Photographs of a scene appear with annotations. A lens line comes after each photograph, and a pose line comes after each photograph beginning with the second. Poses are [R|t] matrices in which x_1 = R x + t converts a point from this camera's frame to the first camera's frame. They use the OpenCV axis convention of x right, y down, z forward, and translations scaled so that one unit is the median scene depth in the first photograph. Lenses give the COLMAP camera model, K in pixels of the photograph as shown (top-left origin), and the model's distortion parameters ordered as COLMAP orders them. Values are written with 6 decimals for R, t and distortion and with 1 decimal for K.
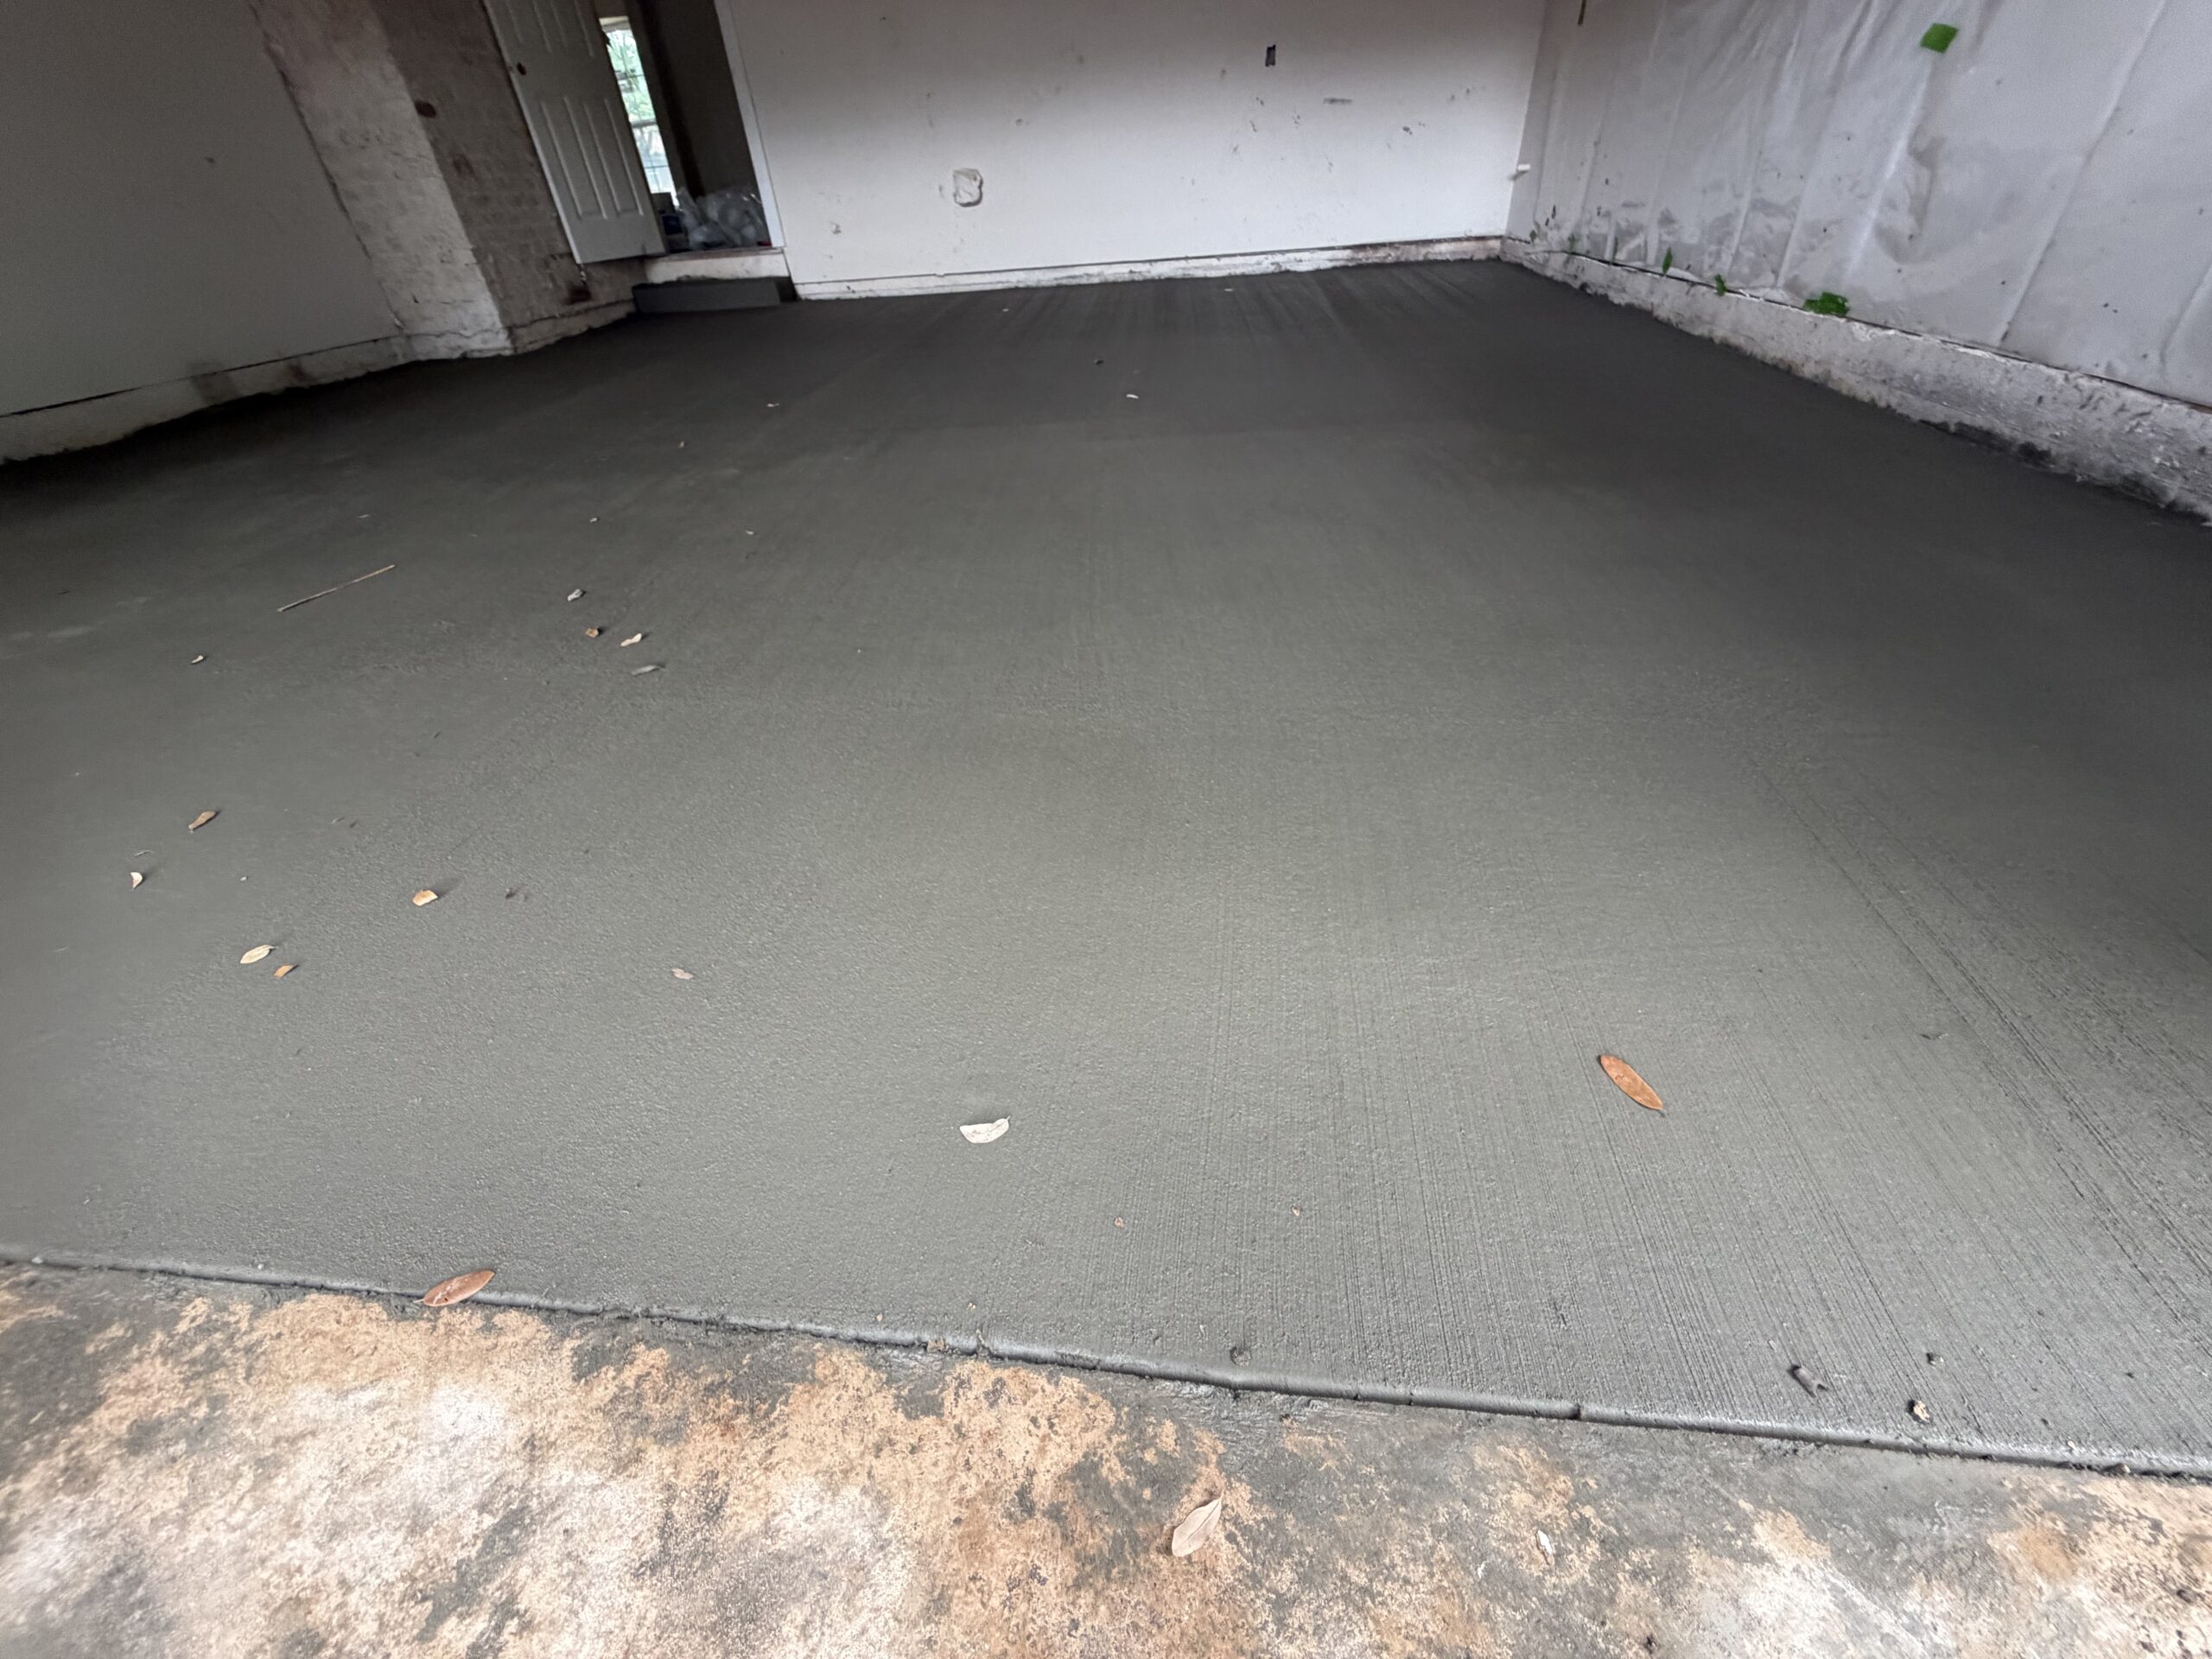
lens RADIAL K [[880.0, 0, 1100.3], [0, 880.0, 820.0], [0, 0, 1]] dist [0.001217, -0.000538]
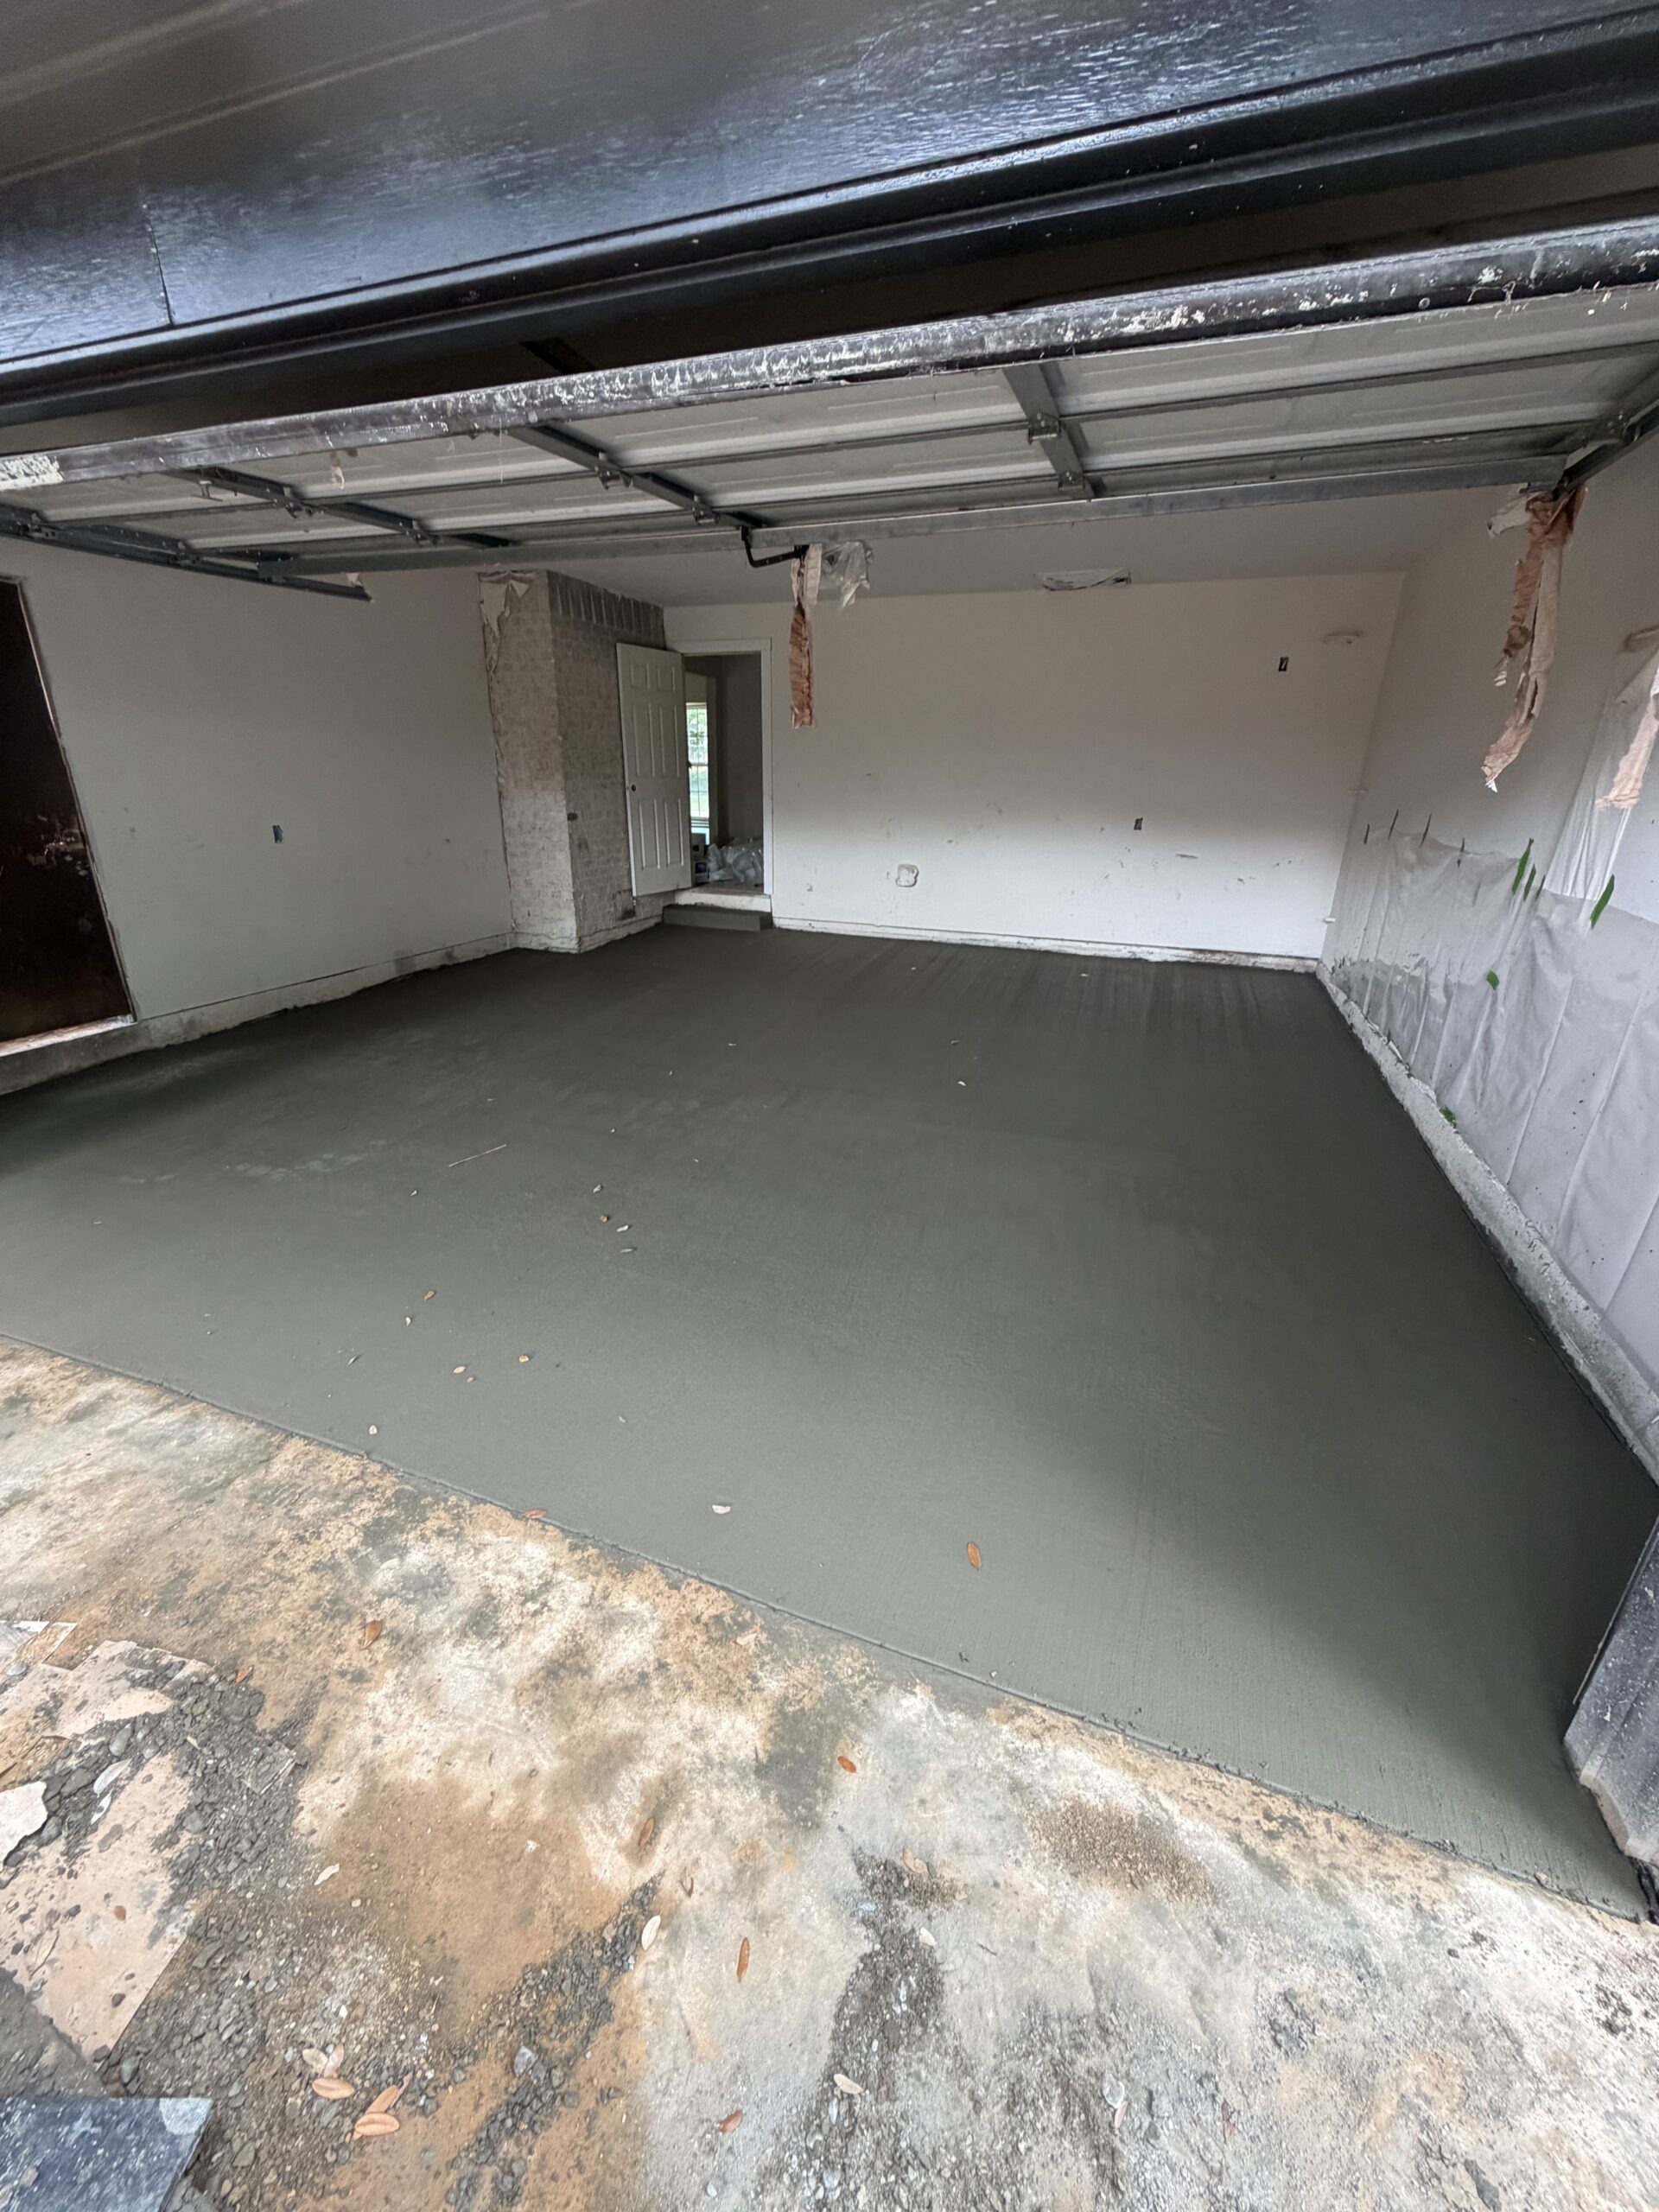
lens RADIAL K [[880.0, 0, 841.7], [0, 880.0, 1098.1], [0, 0, 1]] dist [0.001217, -0.000538]
pose [[0.968203, 0.164274, -0.188671, 0.089005], [-0.207542, 0.948541, -0.239157, -0.044165], [0.139675, 0.270710, 0.952474, -0.309100]]
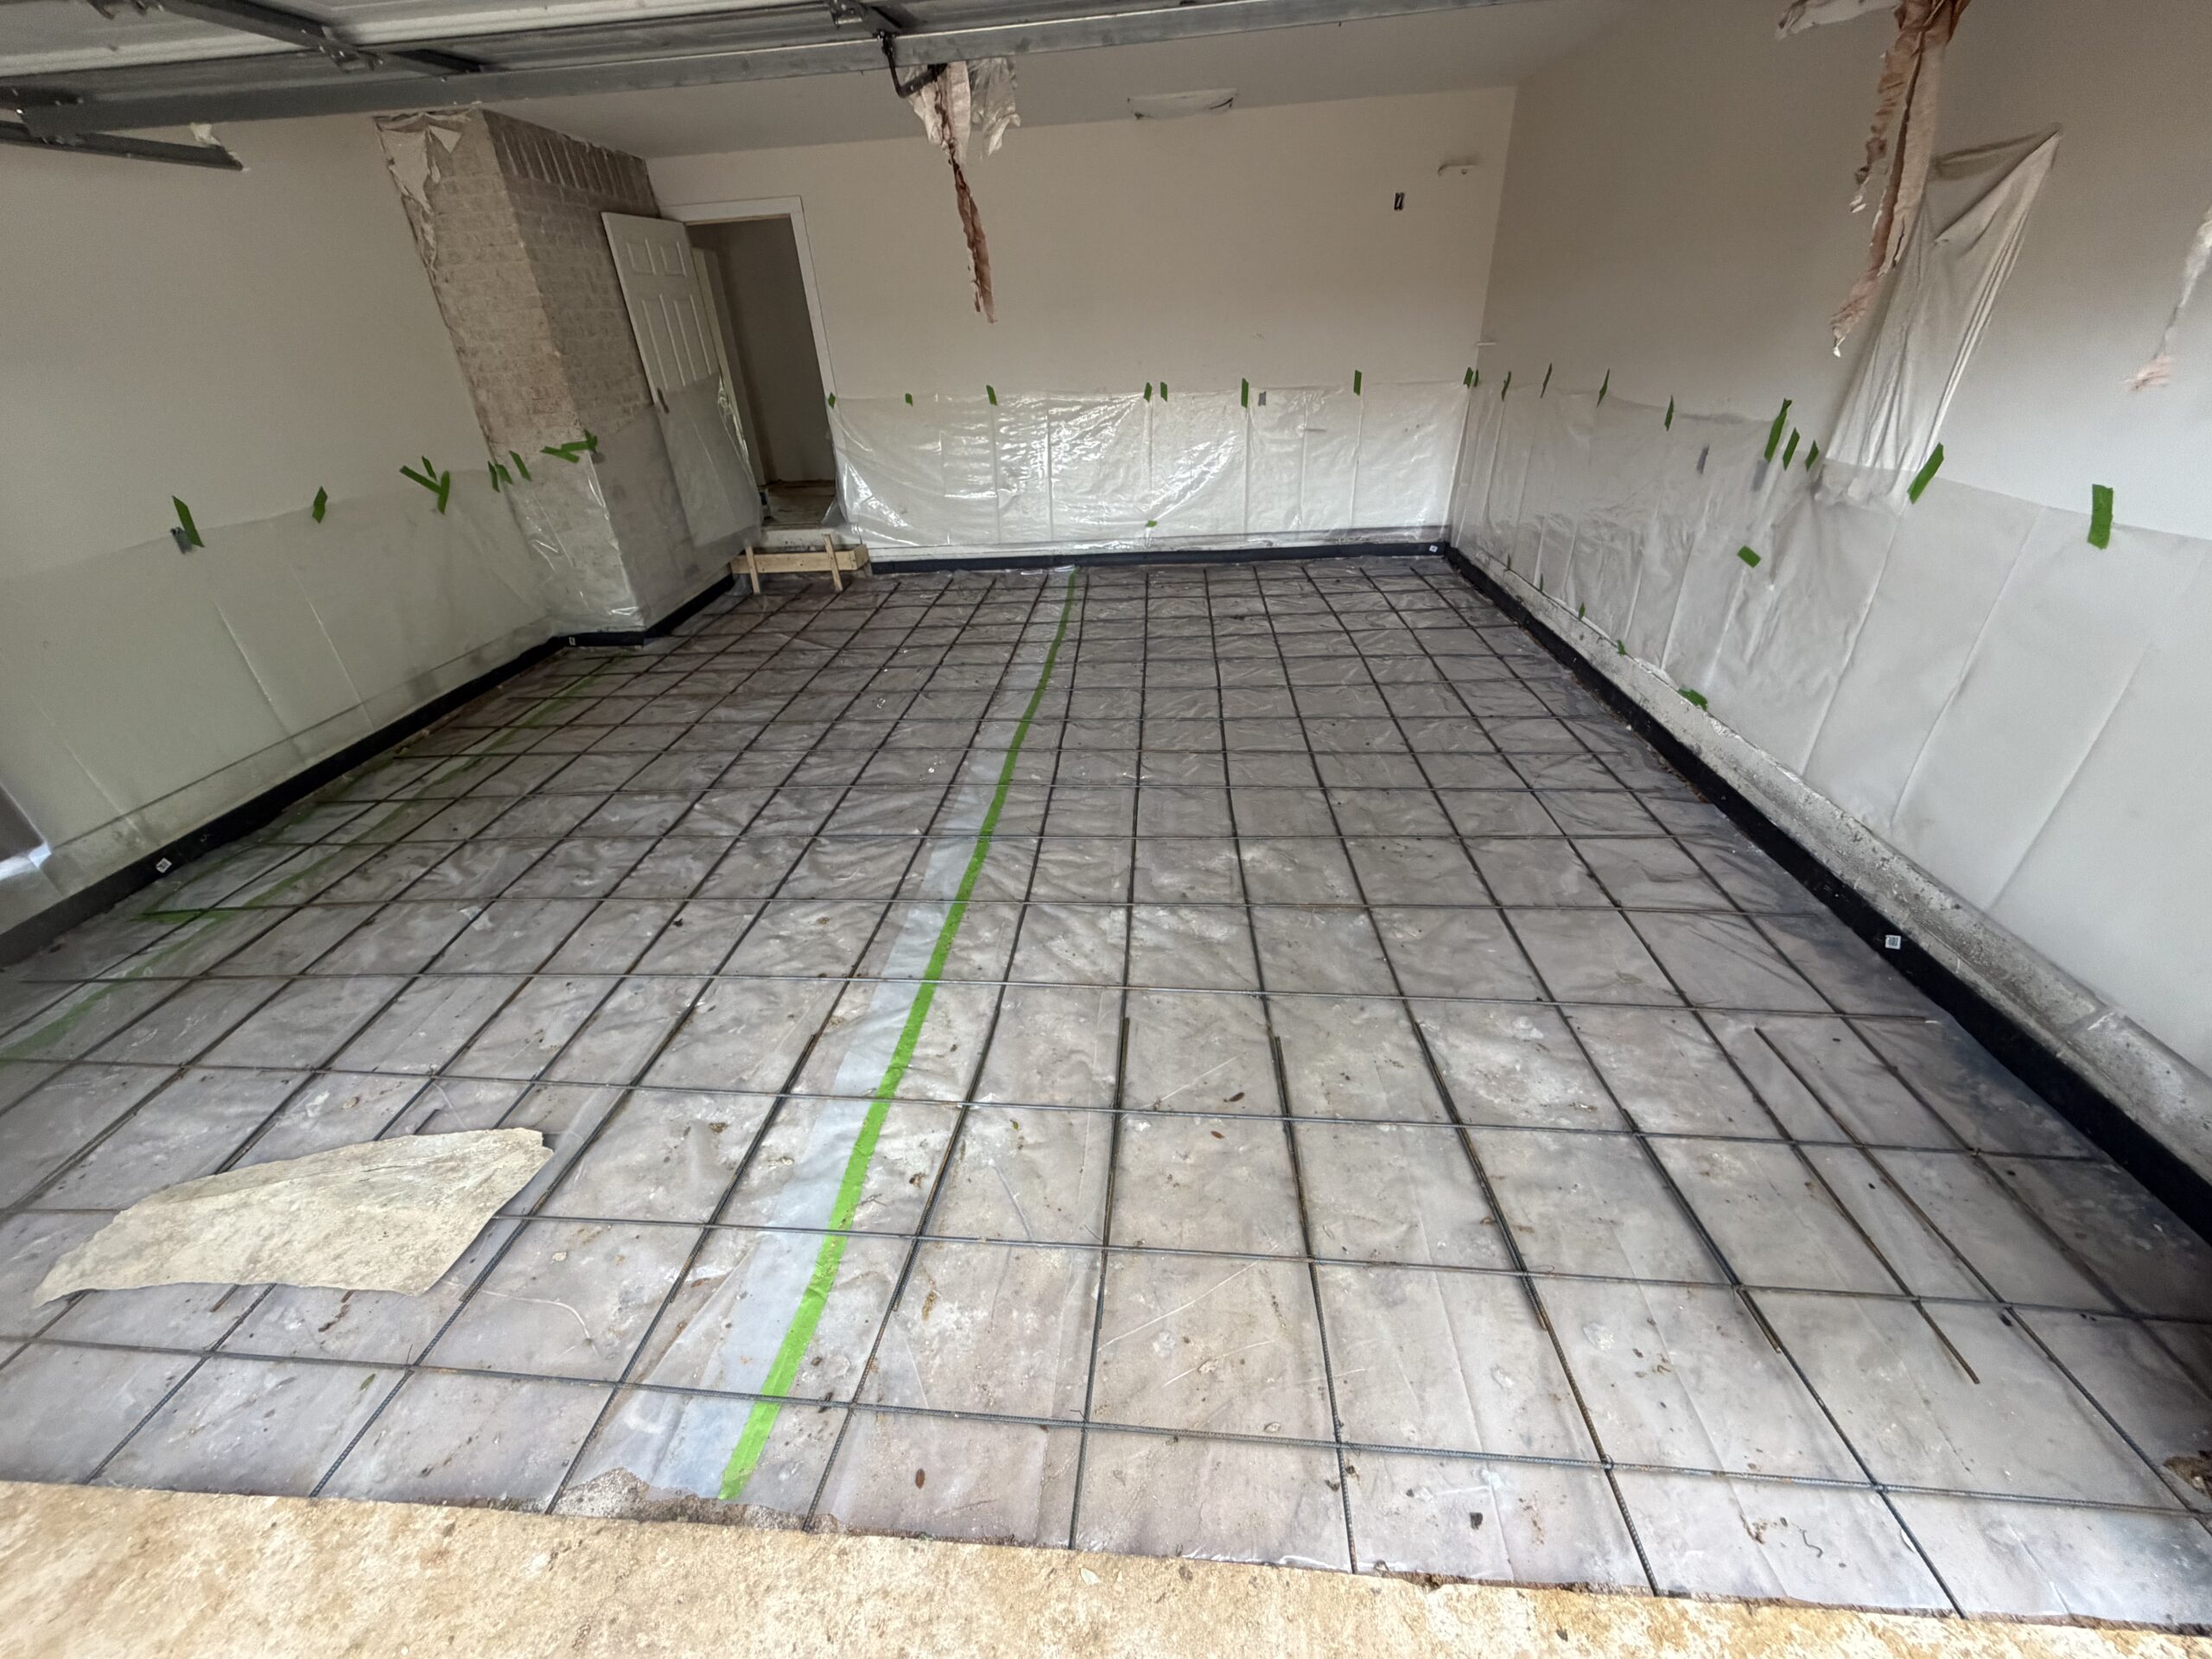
lens RADIAL K [[880.0, 0, 1106.1], [0, 880.0, 823.2], [0, 0, 1]] dist [0.001217, -0.000538]
pose [[0.999084, -0.002412, 0.042734, -0.104696], [0.007302, 0.993378, -0.114663, -0.147384], [-0.042174, 0.114870, 0.992485, -0.202519]]
